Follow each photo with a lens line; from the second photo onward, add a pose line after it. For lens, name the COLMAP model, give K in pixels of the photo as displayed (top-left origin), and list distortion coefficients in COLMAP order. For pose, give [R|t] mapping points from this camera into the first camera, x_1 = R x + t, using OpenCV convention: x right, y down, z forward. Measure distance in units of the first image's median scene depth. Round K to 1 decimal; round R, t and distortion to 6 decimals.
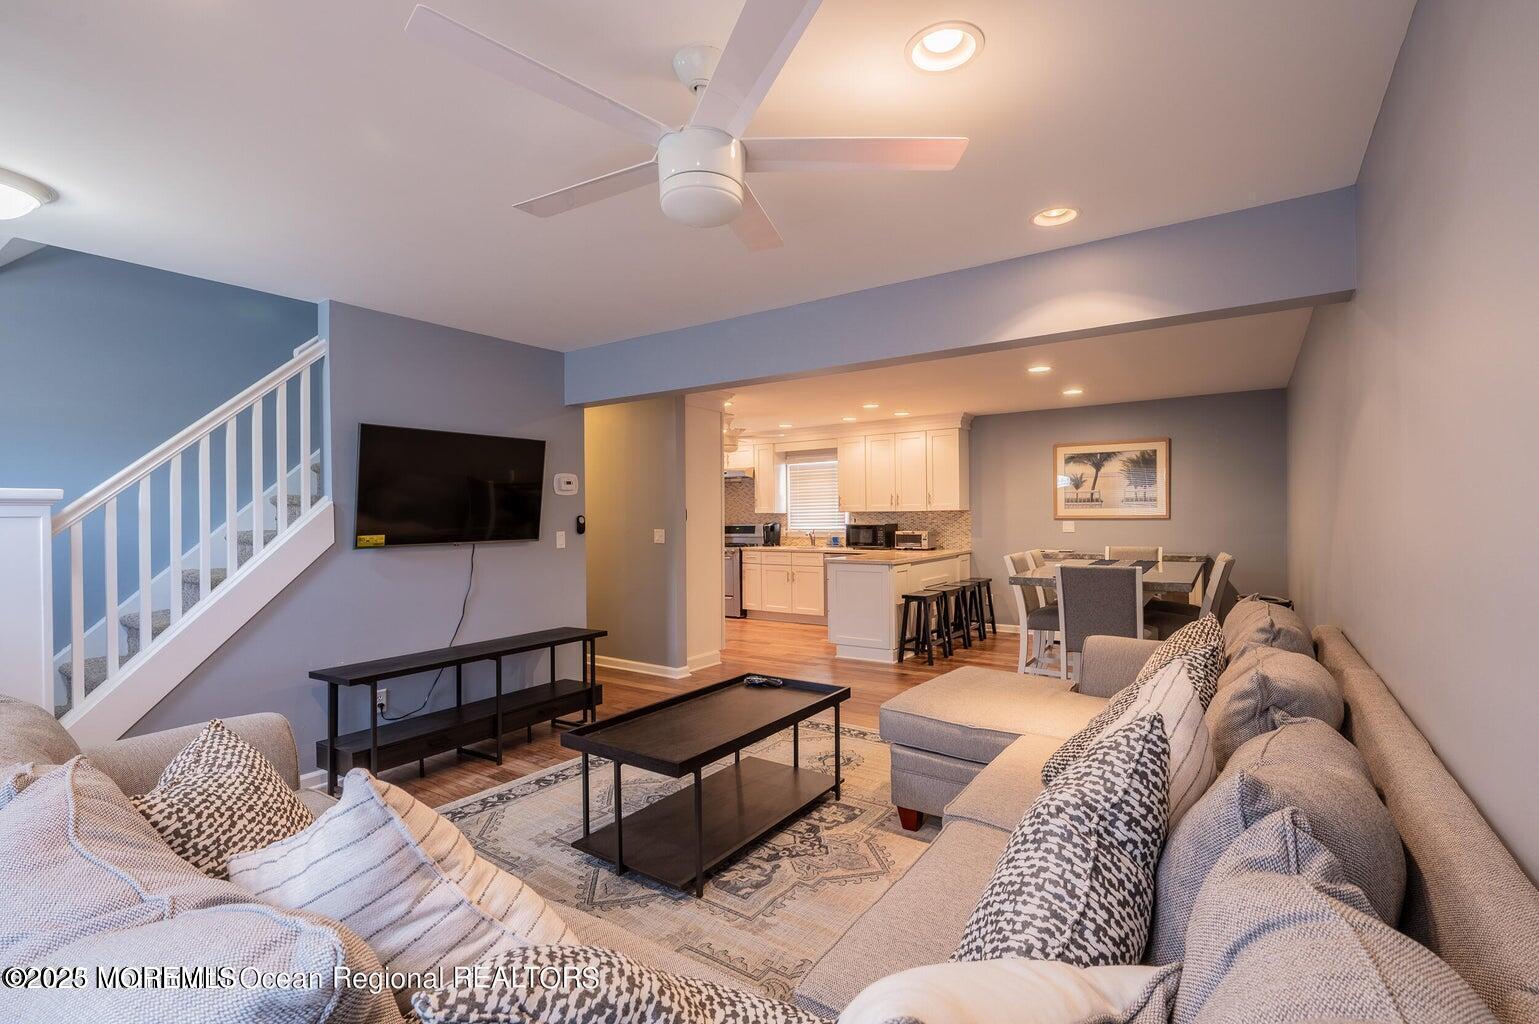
lens RADIAL K [[693.8, 0, 769.5], [0, 693.8, 512.0], [0, 0, 1]] dist [0.000526, 0.000008]
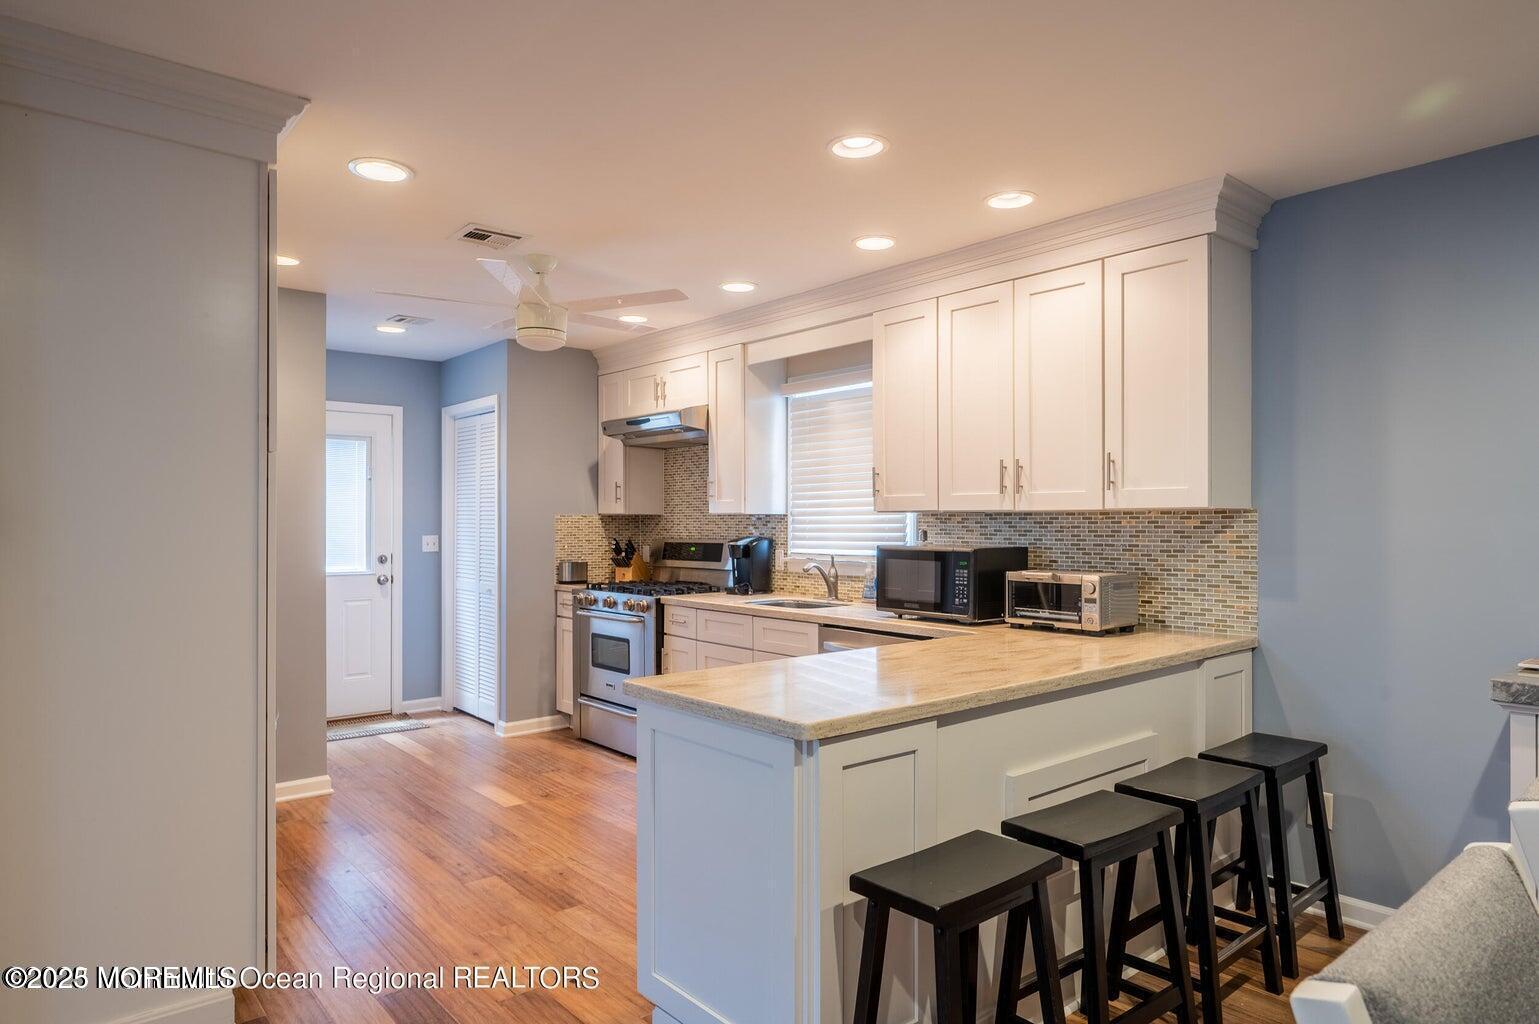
lens RADIAL K [[938.7, 0, 769.5], [0, 938.7, 512.0], [0, 0, 1]] dist [-0.009052, -0.001645]
pose [[0.966018, 0.010906, -0.258245, 0.180591], [-0.012373, 0.999915, -0.004058, 0.002990], [0.258179, 0.007115, 0.966071, 0.520515]]
